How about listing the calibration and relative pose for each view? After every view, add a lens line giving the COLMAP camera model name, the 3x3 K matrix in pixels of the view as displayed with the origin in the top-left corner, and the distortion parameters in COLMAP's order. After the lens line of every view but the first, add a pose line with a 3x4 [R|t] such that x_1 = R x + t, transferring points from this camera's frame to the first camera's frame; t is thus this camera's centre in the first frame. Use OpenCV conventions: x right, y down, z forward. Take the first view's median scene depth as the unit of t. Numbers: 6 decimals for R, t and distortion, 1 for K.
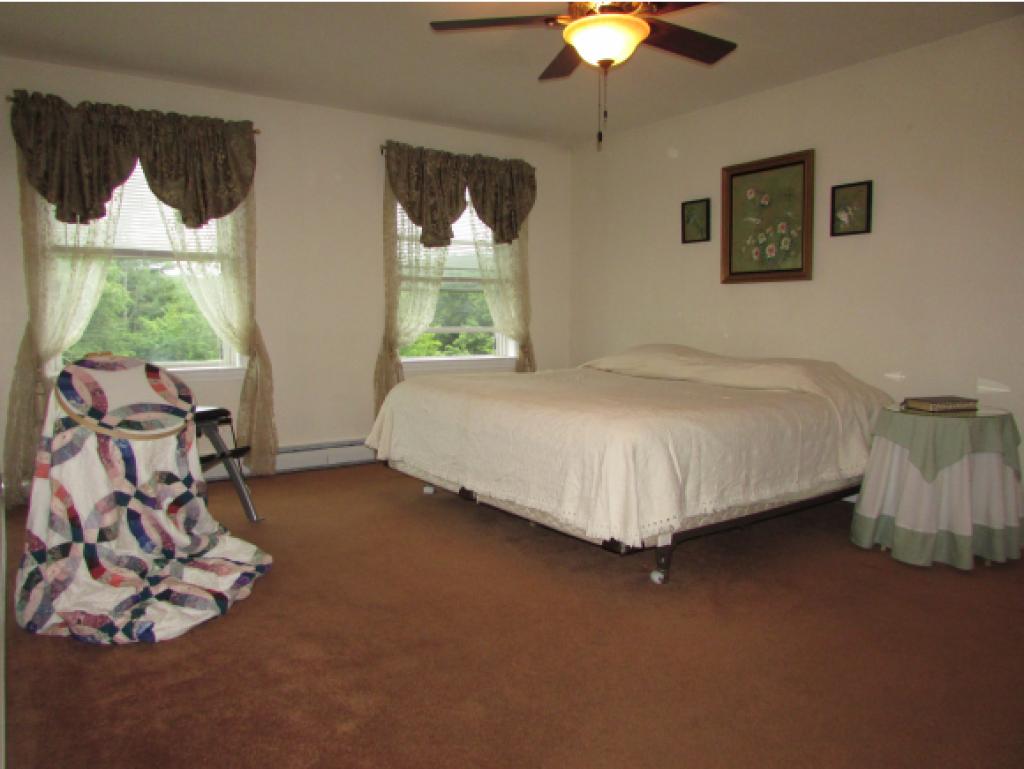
lens RADIAL K [[709.1, 0, 510.6], [0, 709.1, 366.3], [0, 0, 1]] dist [-0.000052, -0.023590]
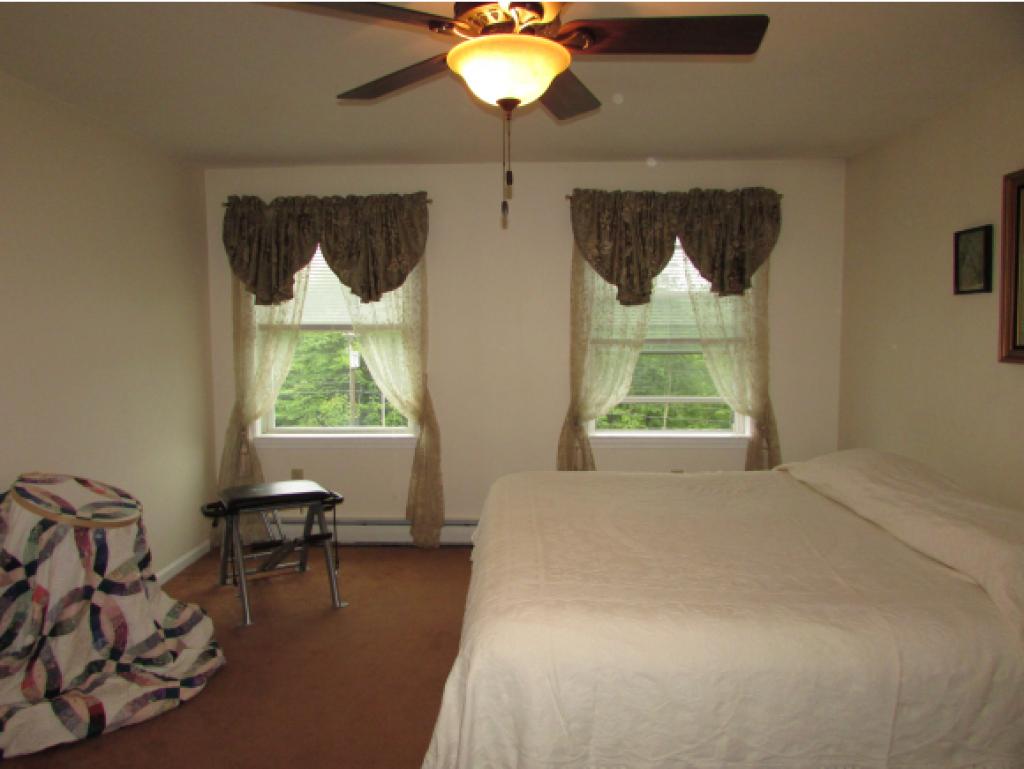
lens RADIAL K [[728.3, 0, 498.6], [0, 728.3, 385.3], [0, 0, 1]] dist [-0.015424, -0.000999]
pose [[0.807778, 0.038255, -0.588244, 0.321258], [-0.039504, 0.999162, 0.010731, -0.085647], [0.588162, 0.014569, 0.808612, 0.228671]]
